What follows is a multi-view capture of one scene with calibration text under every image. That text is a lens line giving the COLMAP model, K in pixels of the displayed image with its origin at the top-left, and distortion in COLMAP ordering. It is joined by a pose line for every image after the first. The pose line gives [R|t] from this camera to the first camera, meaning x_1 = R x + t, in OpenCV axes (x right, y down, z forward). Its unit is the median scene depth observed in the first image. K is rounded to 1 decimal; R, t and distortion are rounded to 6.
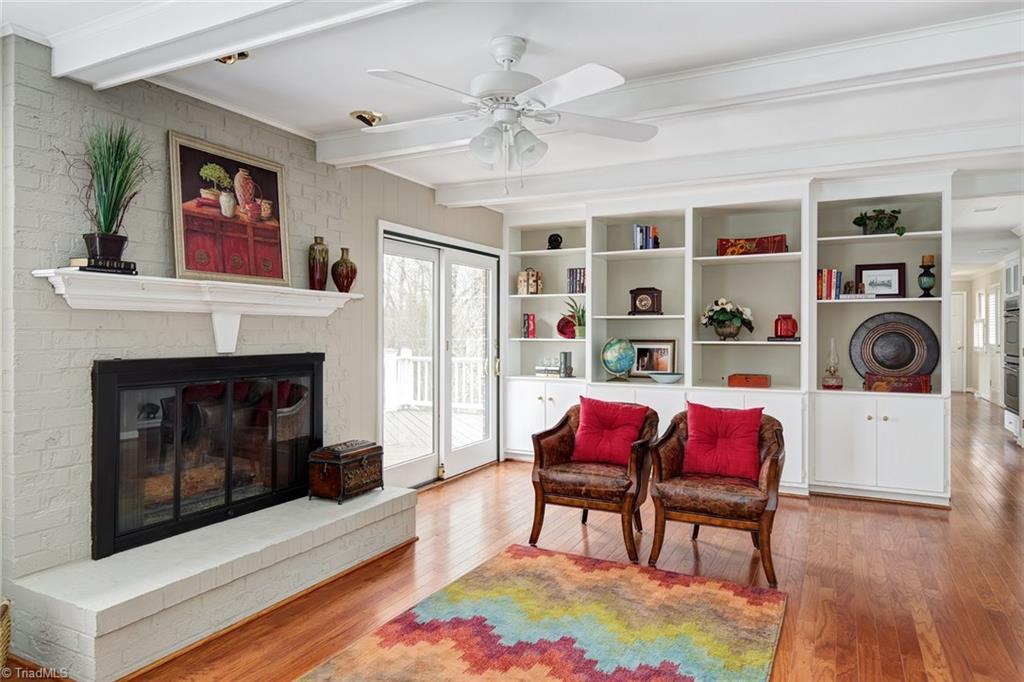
lens RADIAL K [[643.4, 0, 510.1], [0, 643.4, 334.7], [0, 0, 1]] dist [0.004803, -0.000332]
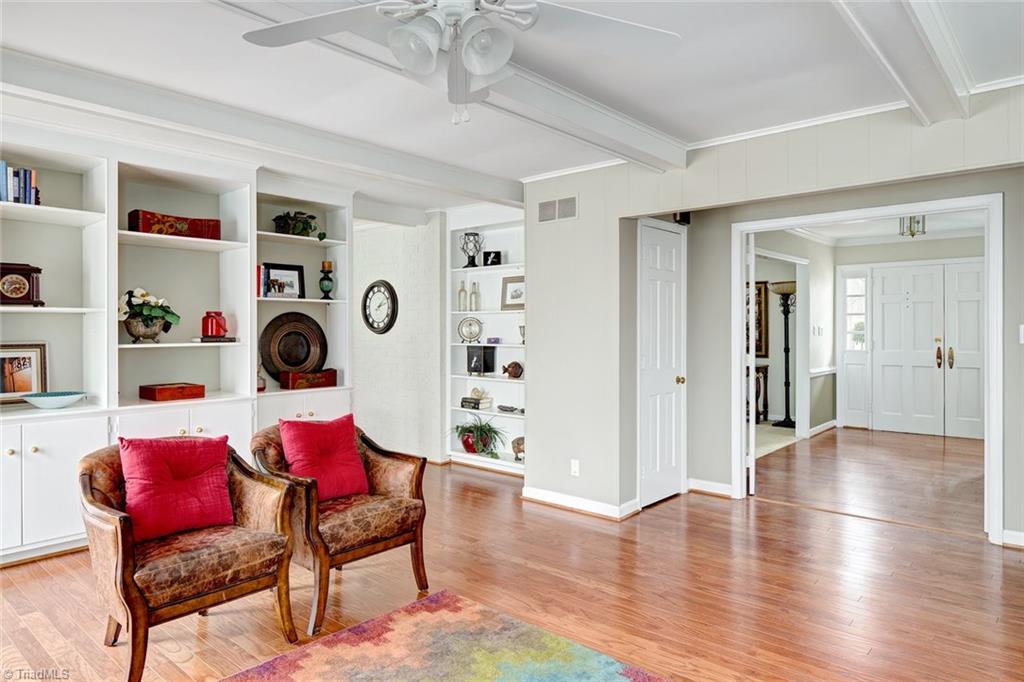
lens RADIAL K [[643.4, 0, 508.6], [0, 643.4, 335.5], [0, 0, 1]] dist [0.004803, -0.000332]
pose [[0.248678, -0.010636, 0.968528, -0.328649], [0.008371, 0.999926, 0.008832, -0.003606], [-0.968550, 0.005911, 0.248749, 0.411772]]
